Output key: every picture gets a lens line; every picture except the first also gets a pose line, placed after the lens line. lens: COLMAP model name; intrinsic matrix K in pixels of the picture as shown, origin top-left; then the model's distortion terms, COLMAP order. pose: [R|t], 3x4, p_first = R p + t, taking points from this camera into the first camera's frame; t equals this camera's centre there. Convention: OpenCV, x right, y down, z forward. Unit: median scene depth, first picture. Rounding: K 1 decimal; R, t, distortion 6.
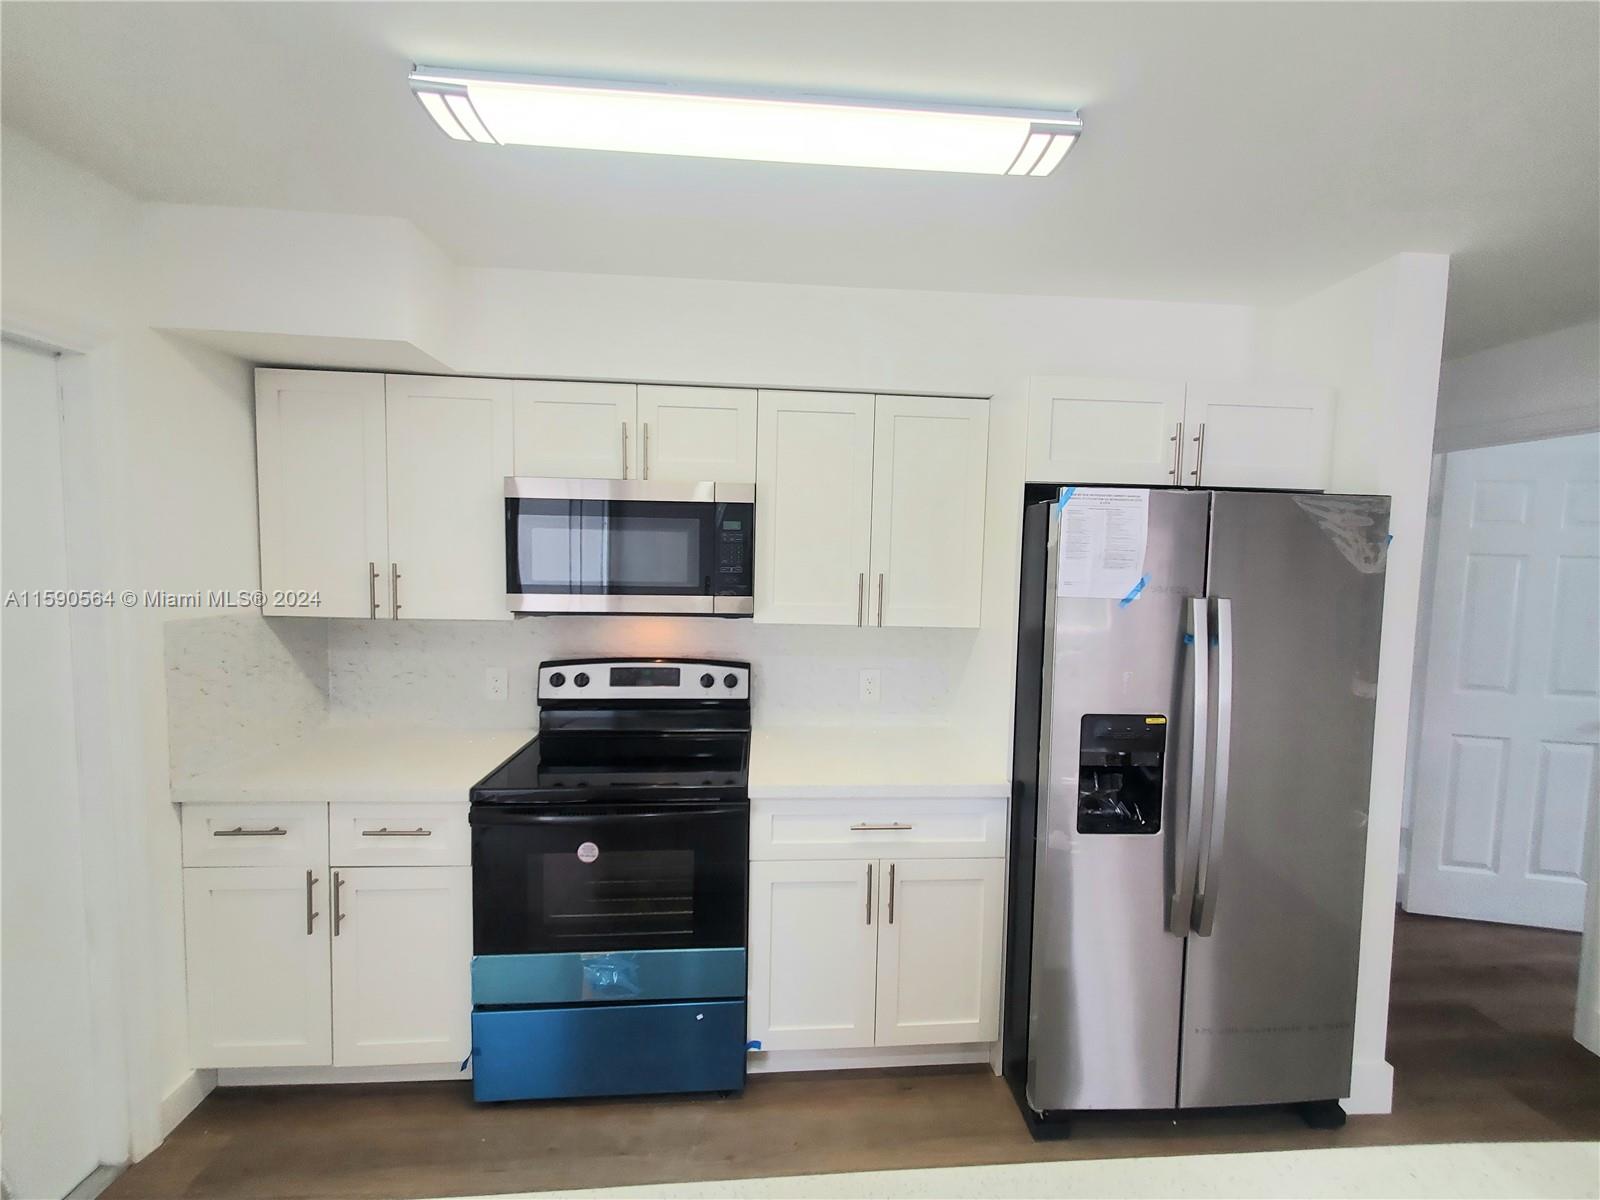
lens RADIAL K [[650.5, 0, 804.1], [0, 650.5, 595.3], [0, 0, 1]] dist [0.007712, -0.000507]
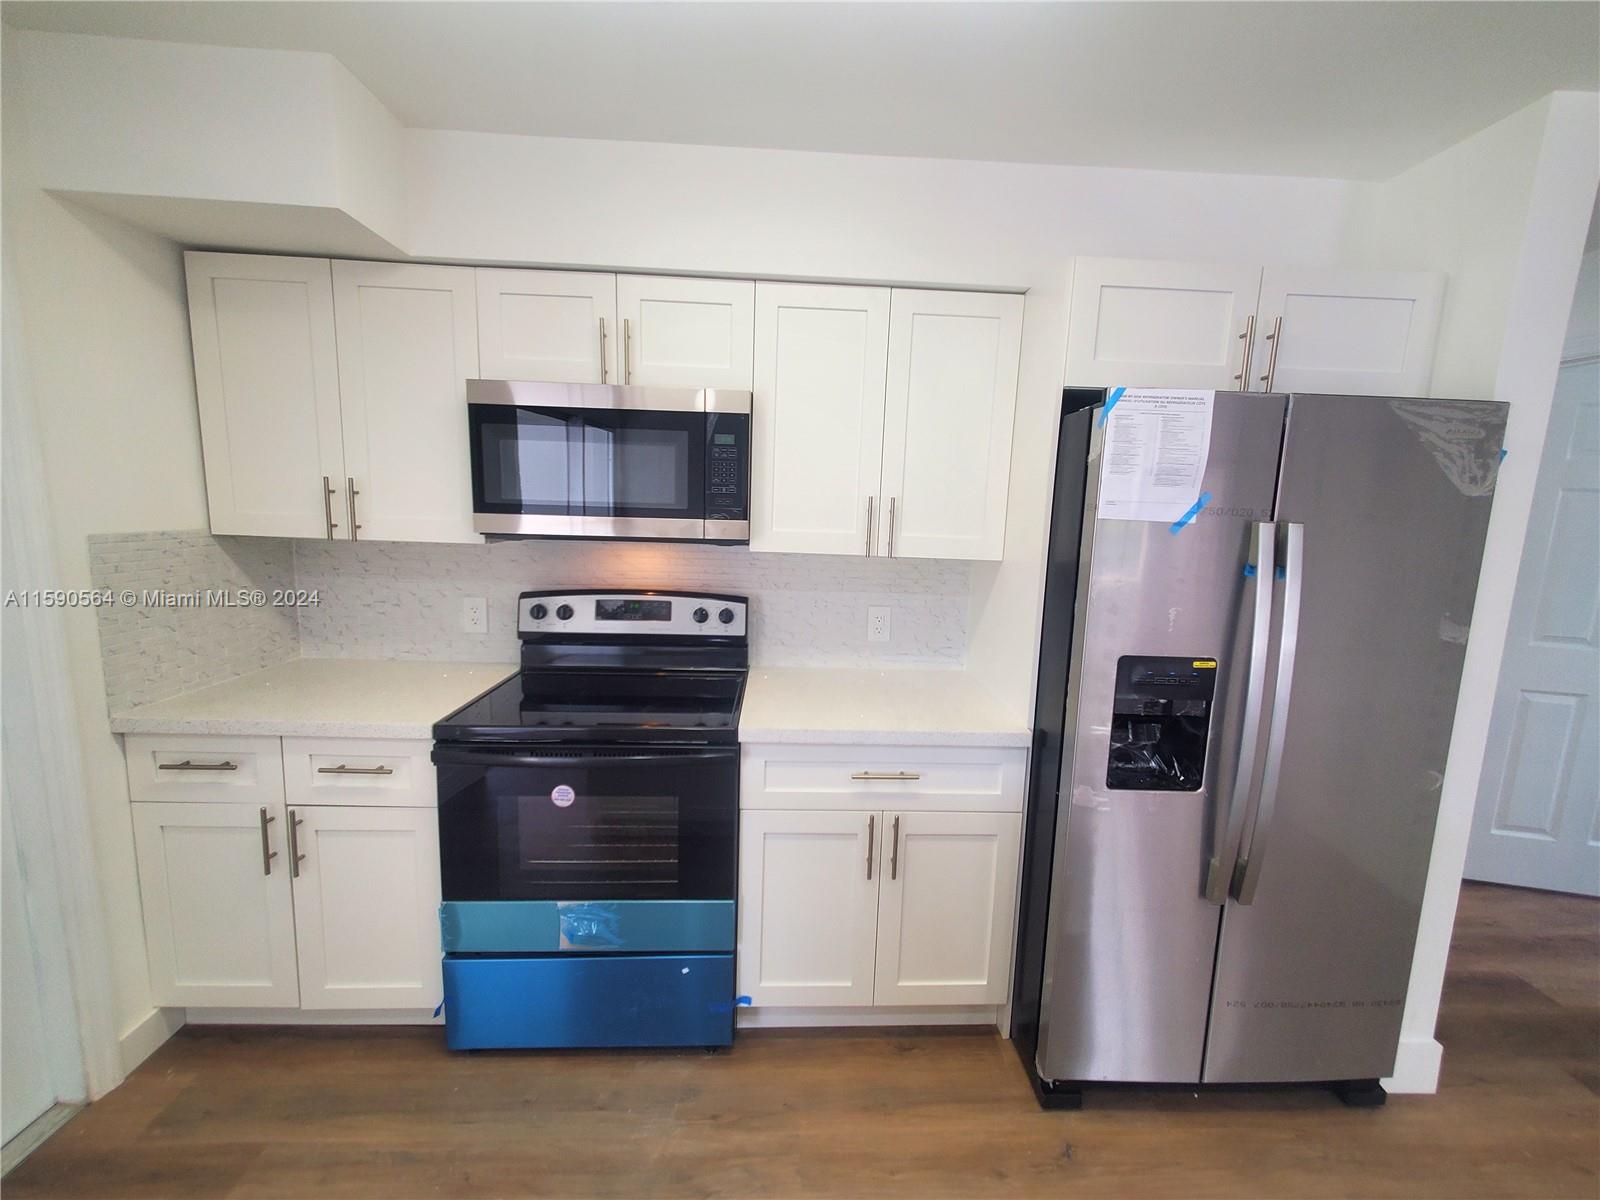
lens RADIAL K [[650.5, 0, 804.9], [0, 650.5, 593.9], [0, 0, 1]] dist [0.007712, -0.000507]
pose [[0.999537, 0.015648, -0.026086, 0.026343], [-0.013596, 0.996935, 0.077040, 0.035055], [0.027211, -0.076650, 0.996687, 0.115670]]
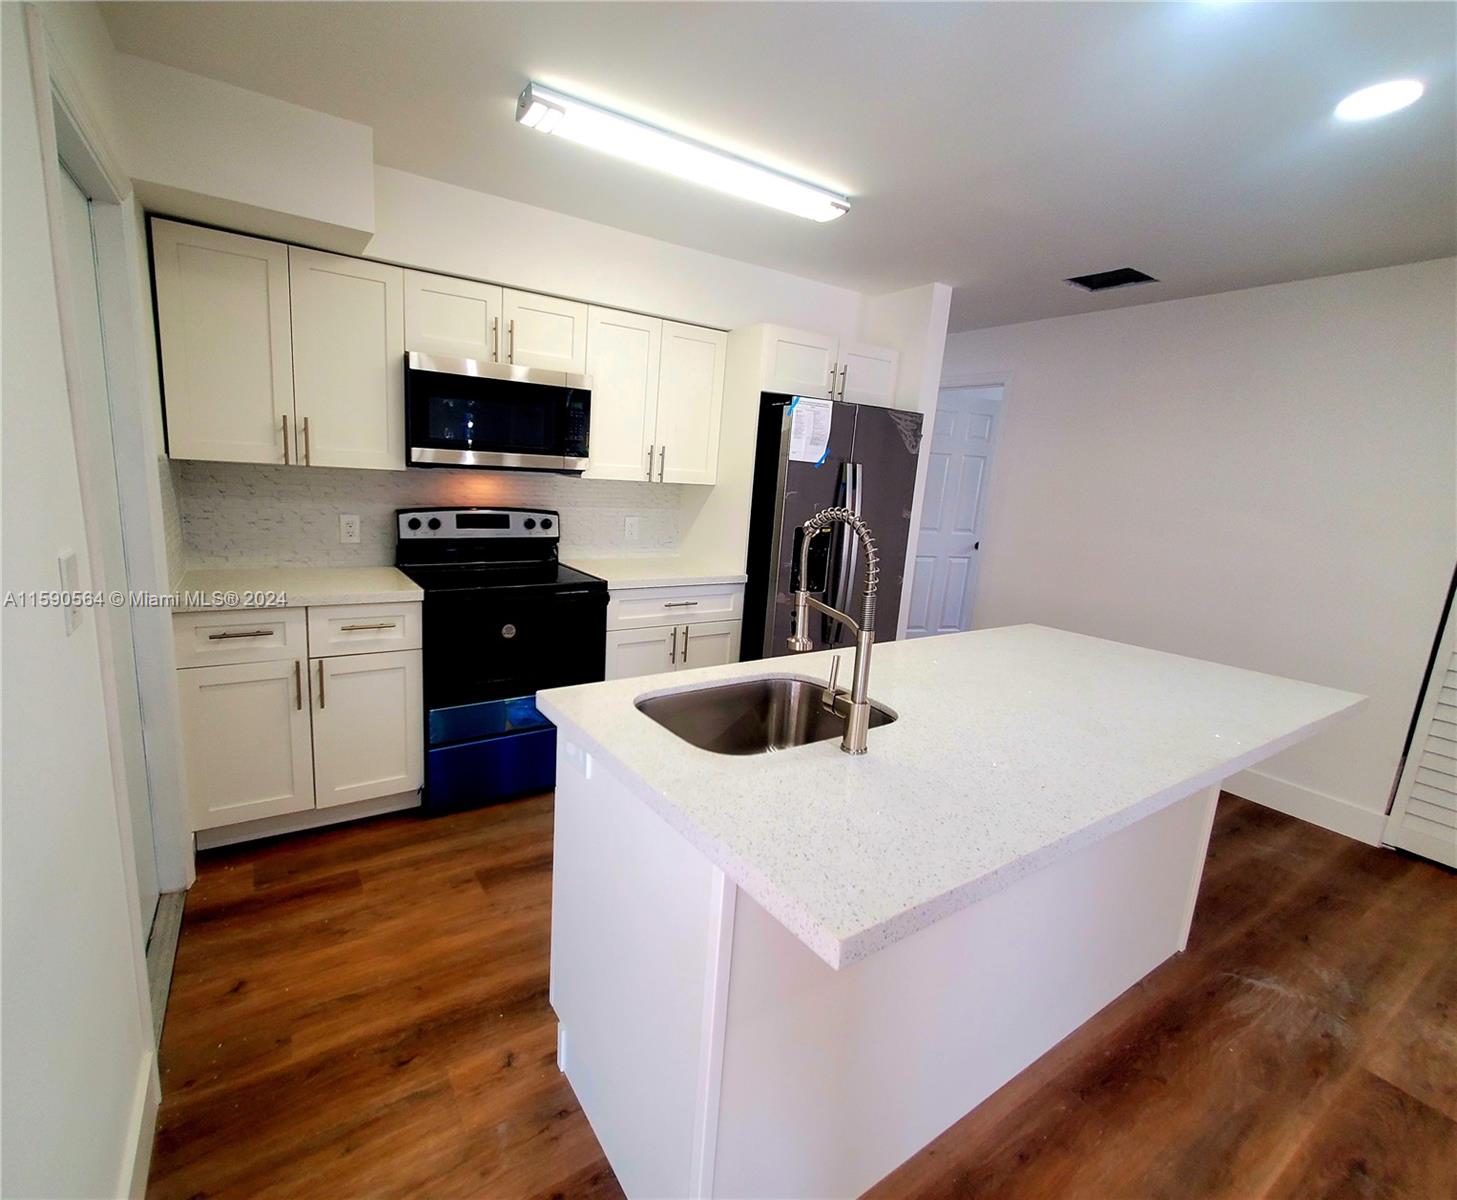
lens RADIAL K [[652.6, 0, 654.7], [0, 652.6, 586.9], [0, 0, 1]] dist [0.018110, -0.000250]
pose [[0.892993, -0.052531, 0.446994, -0.657088], [-0.009177, 0.990834, 0.134776, 0.094876], [-0.449977, -0.124456, 0.884326, -0.394374]]
